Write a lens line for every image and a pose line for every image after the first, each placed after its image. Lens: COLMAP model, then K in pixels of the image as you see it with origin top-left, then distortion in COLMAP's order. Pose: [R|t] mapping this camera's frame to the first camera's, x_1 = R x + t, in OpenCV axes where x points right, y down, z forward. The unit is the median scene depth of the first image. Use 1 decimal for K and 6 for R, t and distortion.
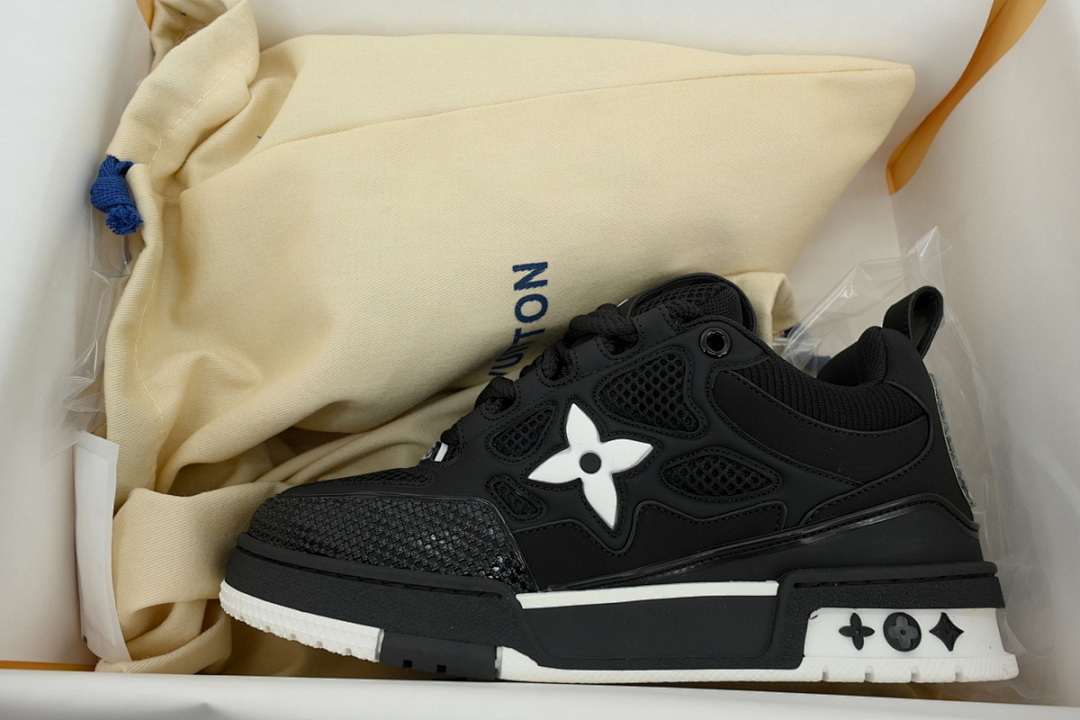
lens RADIAL K [[774.3, 0, 538.7], [0, 774.3, 353.4], [0, 0, 1]] dist [0.001891, -0.004137]
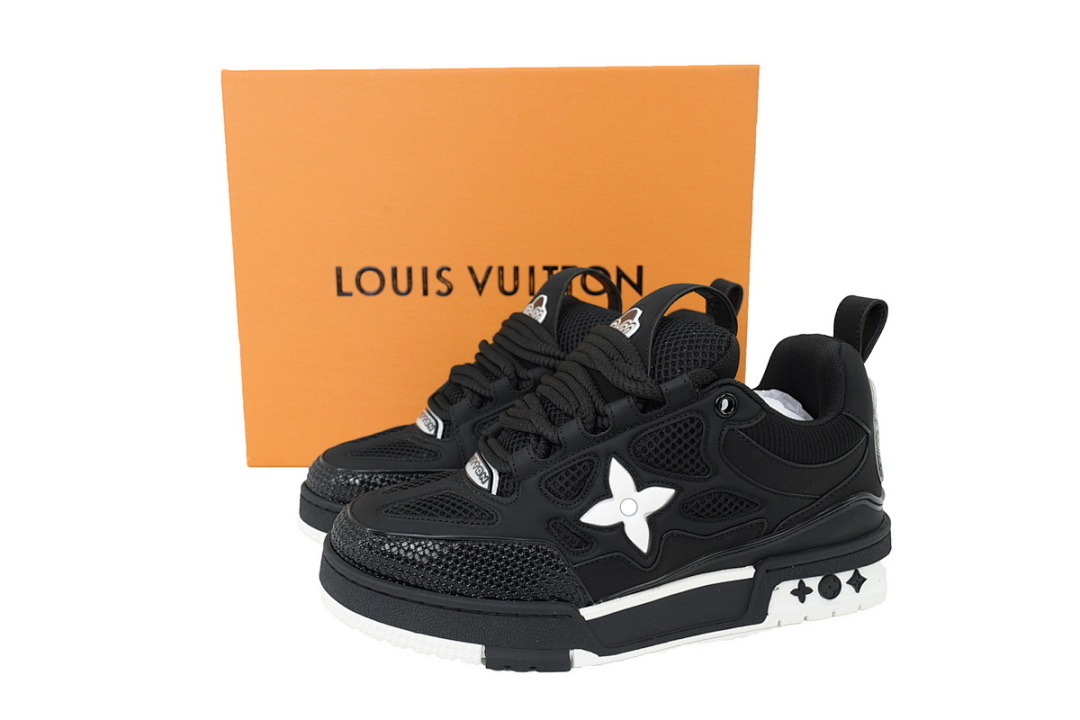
lens RADIAL K [[823.4, 0, 539.5], [0, 823.4, 358.2], [0, 0, 1]] dist [-0.016633, -0.003086]
pose [[0.978908, -0.075006, 0.190036, -0.318834], [-0.014923, 0.901432, 0.432663, -0.670120], [-0.203757, -0.426373, 0.881300, -0.066235]]
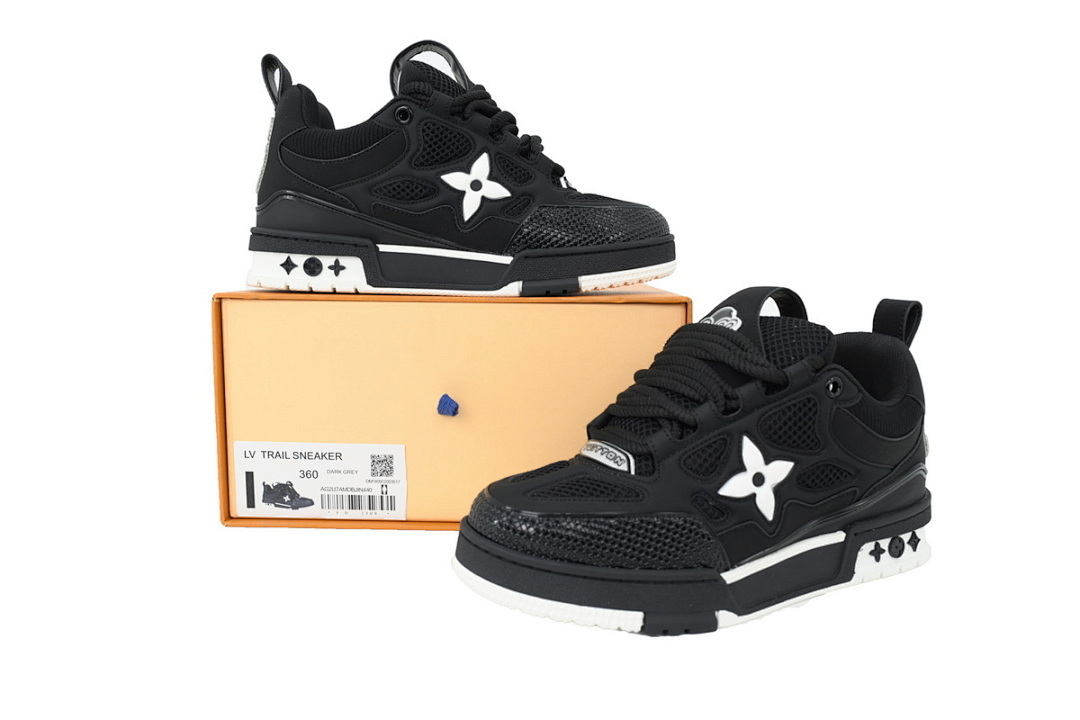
lens RADIAL K [[823.4, 0, 542.7], [0, 823.4, 361.6], [0, 0, 1]] dist [-0.016633, -0.003086]
pose [[0.913874, -0.074770, 0.399054, -0.893927], [-0.091214, 0.919957, 0.381259, -0.607227], [-0.395620, -0.384822, 0.833905, -0.030824]]
